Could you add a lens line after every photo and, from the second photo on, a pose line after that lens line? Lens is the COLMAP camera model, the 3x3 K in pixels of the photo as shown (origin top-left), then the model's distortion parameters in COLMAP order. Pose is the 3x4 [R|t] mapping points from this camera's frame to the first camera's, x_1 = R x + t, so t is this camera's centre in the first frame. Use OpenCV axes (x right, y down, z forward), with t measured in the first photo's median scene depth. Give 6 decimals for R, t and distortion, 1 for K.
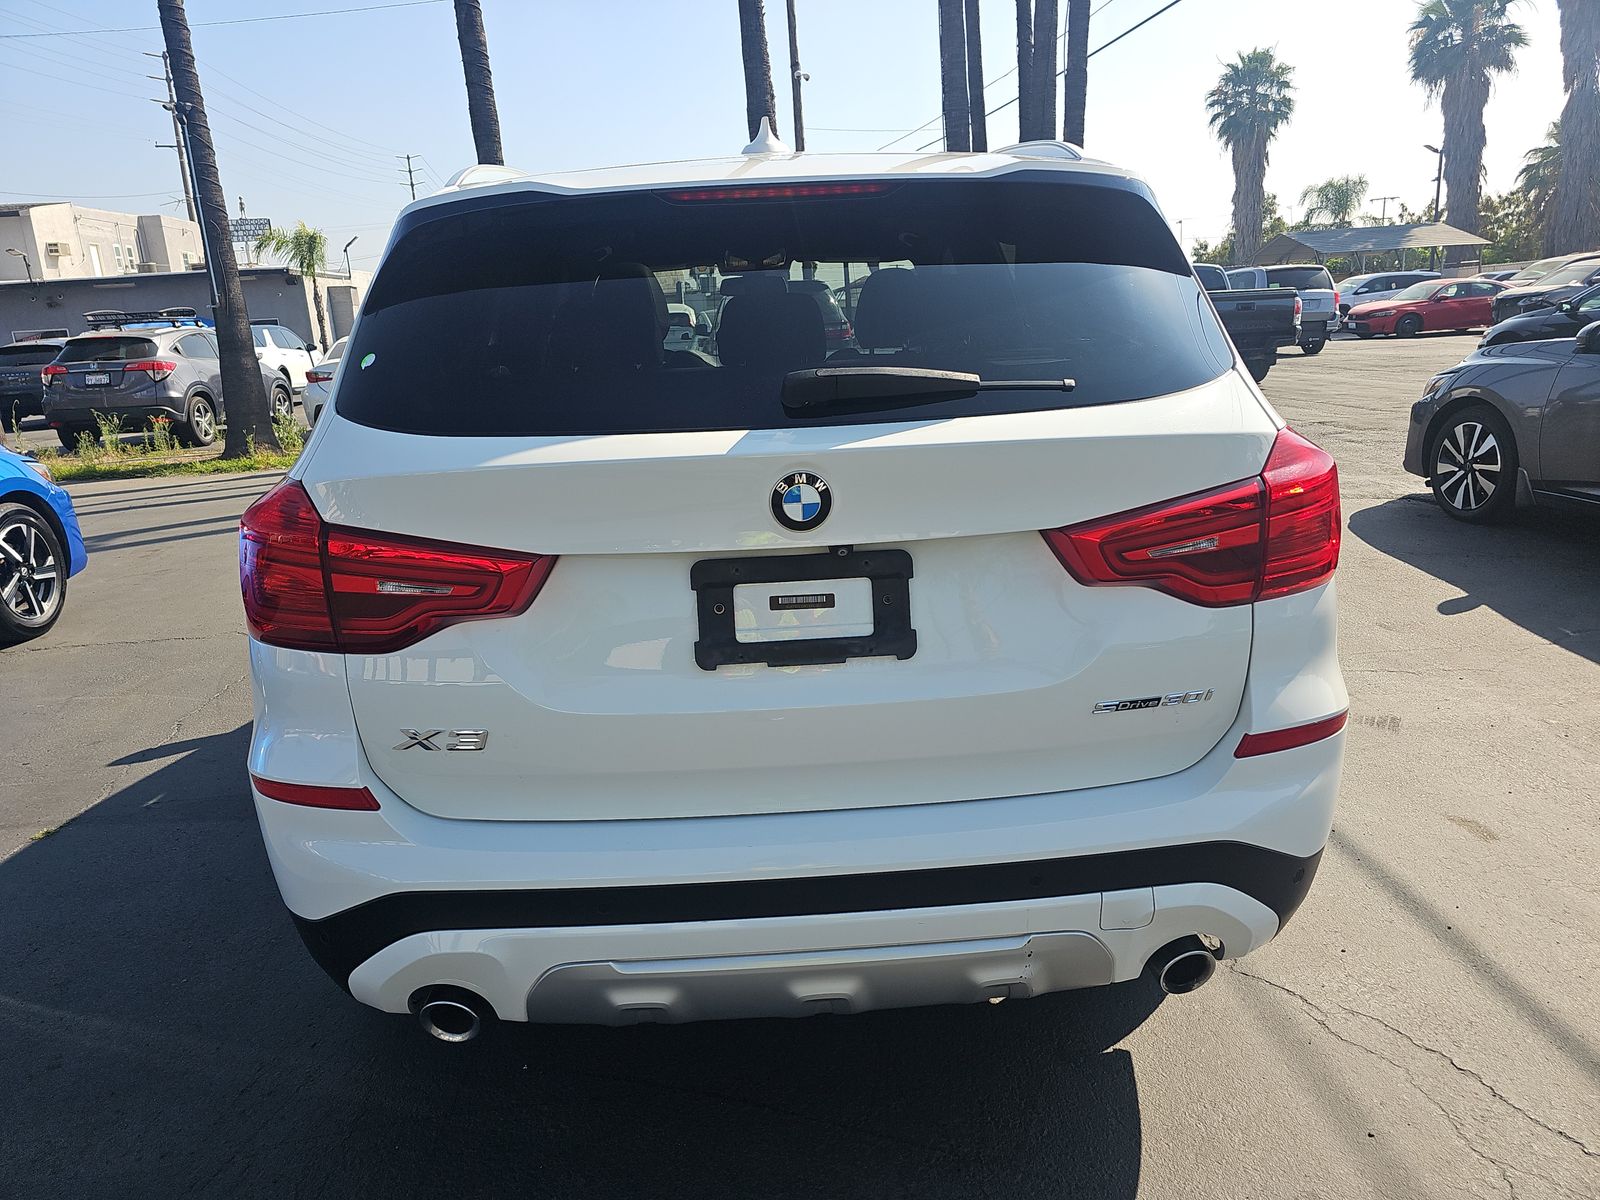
lens RADIAL K [[1062.6, 0, 814.2], [0, 1062.6, 604.3], [0, 0, 1]] dist [0.025074, -0.035990]
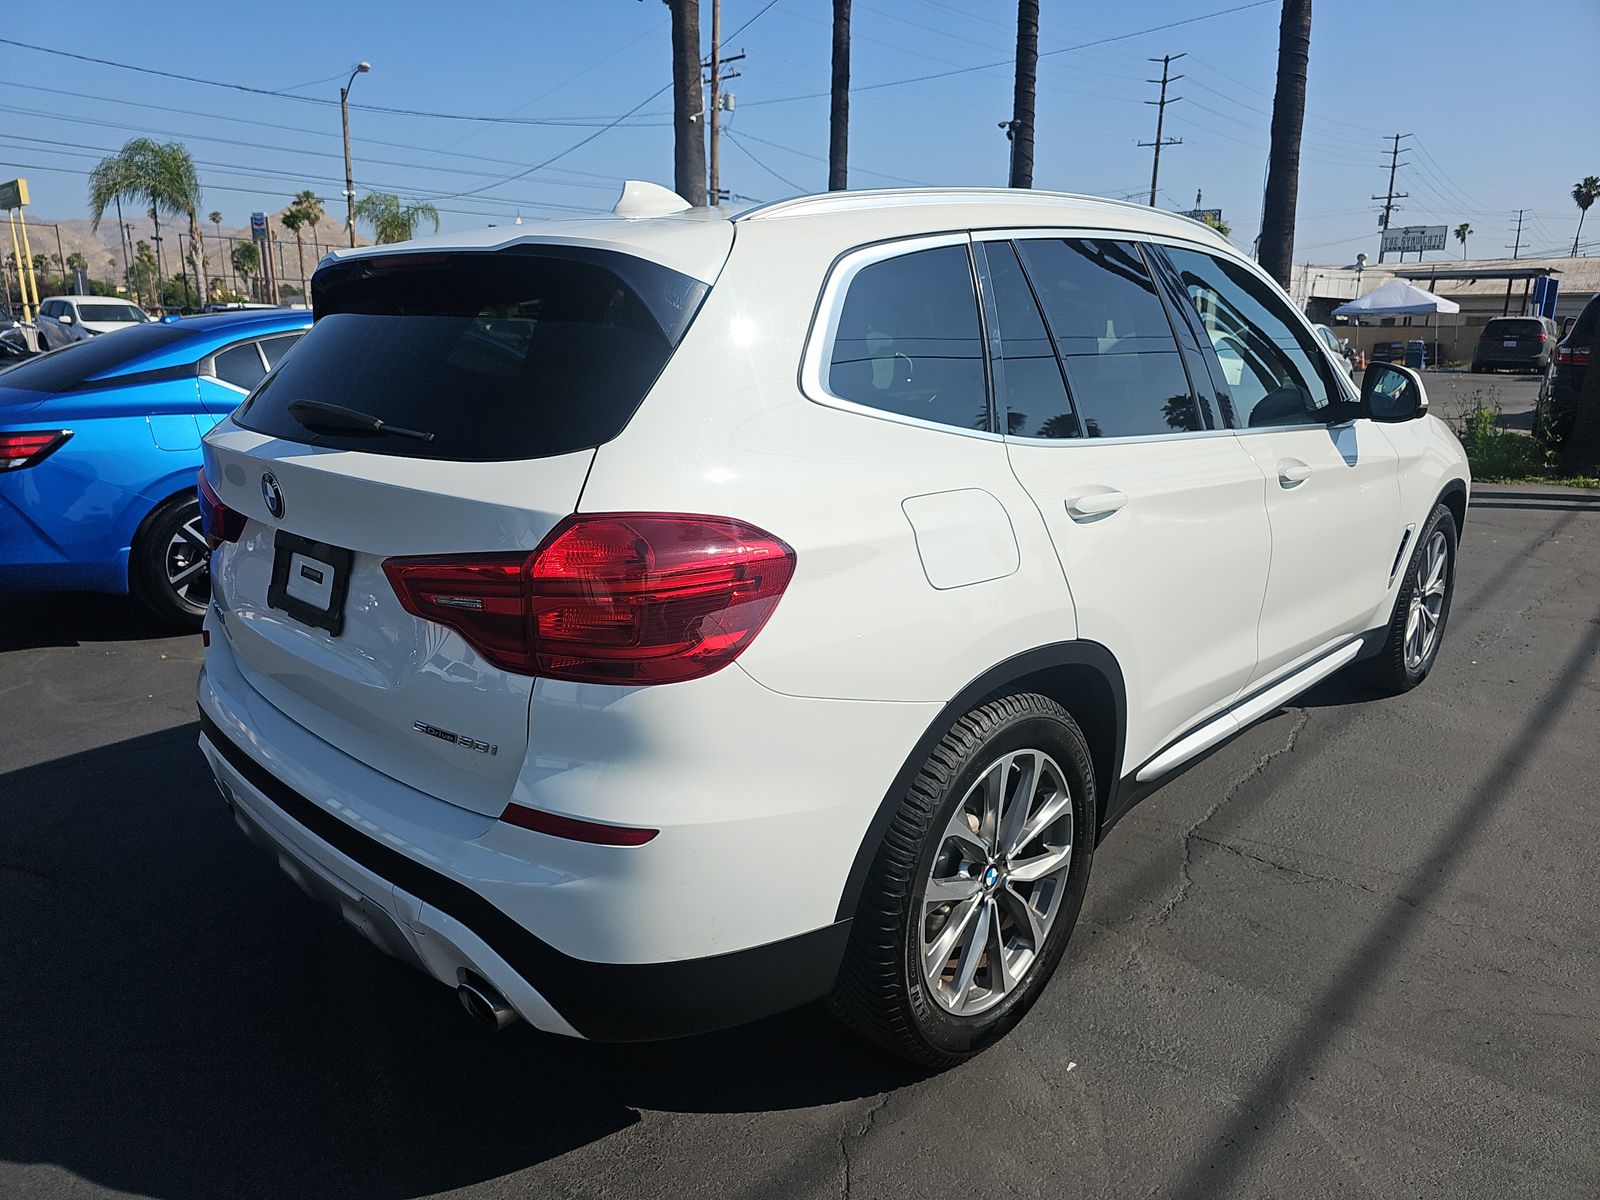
lens RADIAL K [[1062.6, 0, 796.0], [0, 1062.6, 597.0], [0, 0, 1]] dist [0.025074, -0.035990]
pose [[0.665832, 0.225354, -0.711255, 1.292302], [-0.220925, 0.970094, 0.100549, -0.233003], [0.712643, 0.090185, 0.695706, 0.486557]]
